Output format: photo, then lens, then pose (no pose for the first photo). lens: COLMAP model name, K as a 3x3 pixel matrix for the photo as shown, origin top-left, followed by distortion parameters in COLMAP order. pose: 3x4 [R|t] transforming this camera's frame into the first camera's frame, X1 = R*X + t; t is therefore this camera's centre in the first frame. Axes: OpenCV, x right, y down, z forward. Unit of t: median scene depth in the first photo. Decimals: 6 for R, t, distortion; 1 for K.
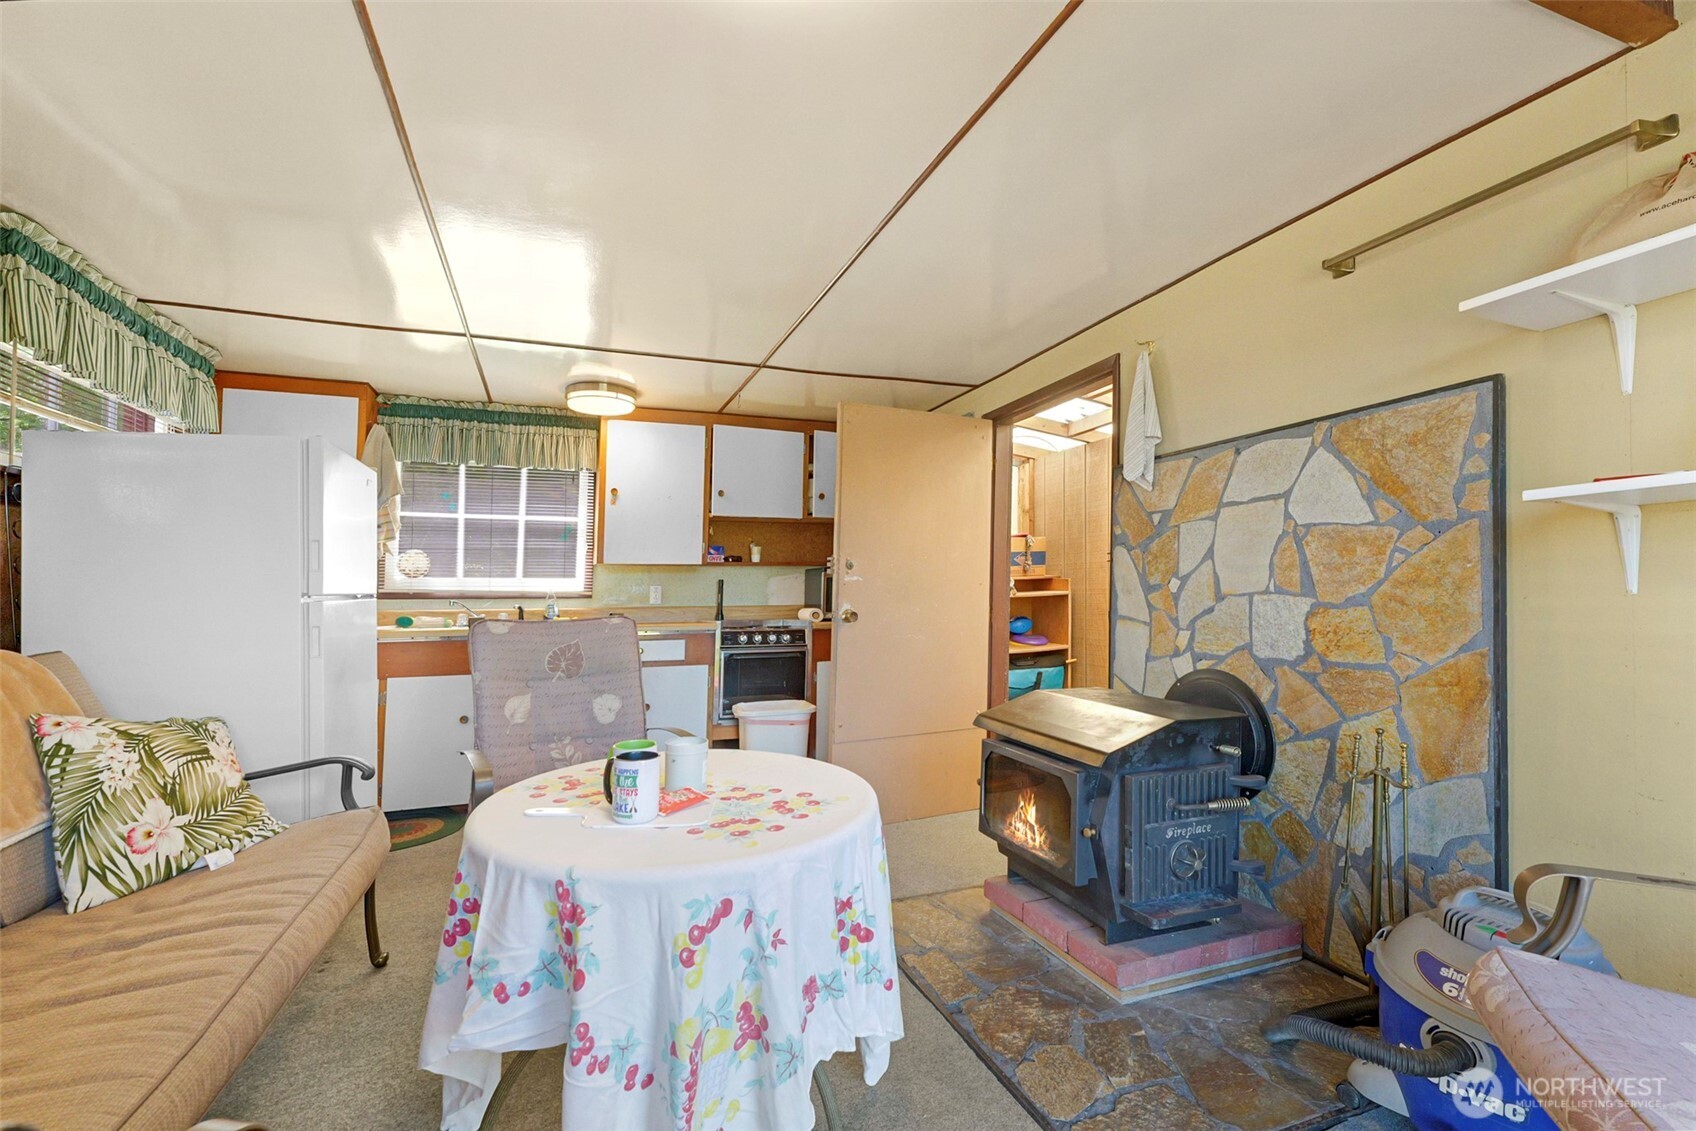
lens RADIAL K [[719.1, 0, 836.9], [0, 719.1, 559.3], [0, 0, 1]] dist [-0.001052, 0.000002]
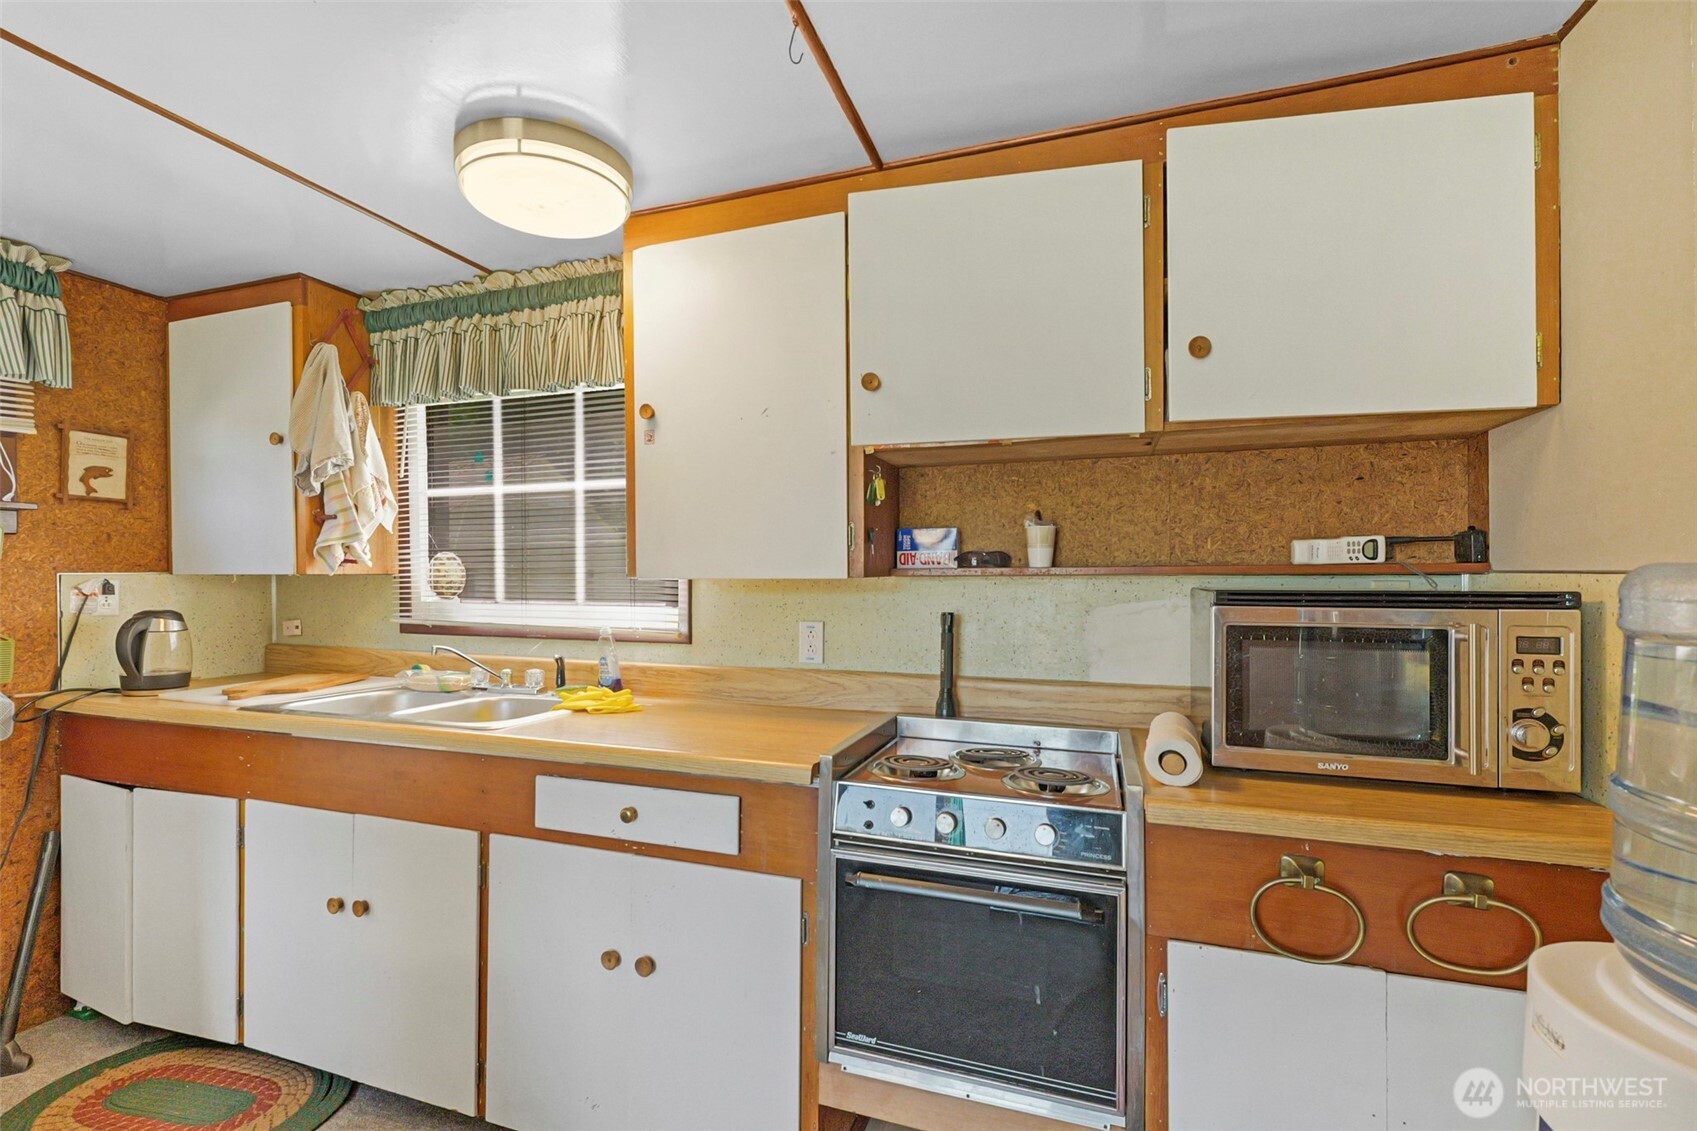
lens RADIAL K [[730.4, 0, 840.6], [0, 730.4, 554.0], [0, 0, 1]] dist [0.001648, 0.000014]
pose [[0.761672, -0.007417, -0.647920, 0.060682], [0.026997, 0.999429, 0.020296, -0.014694], [0.647400, -0.032951, 0.761438, 0.725720]]
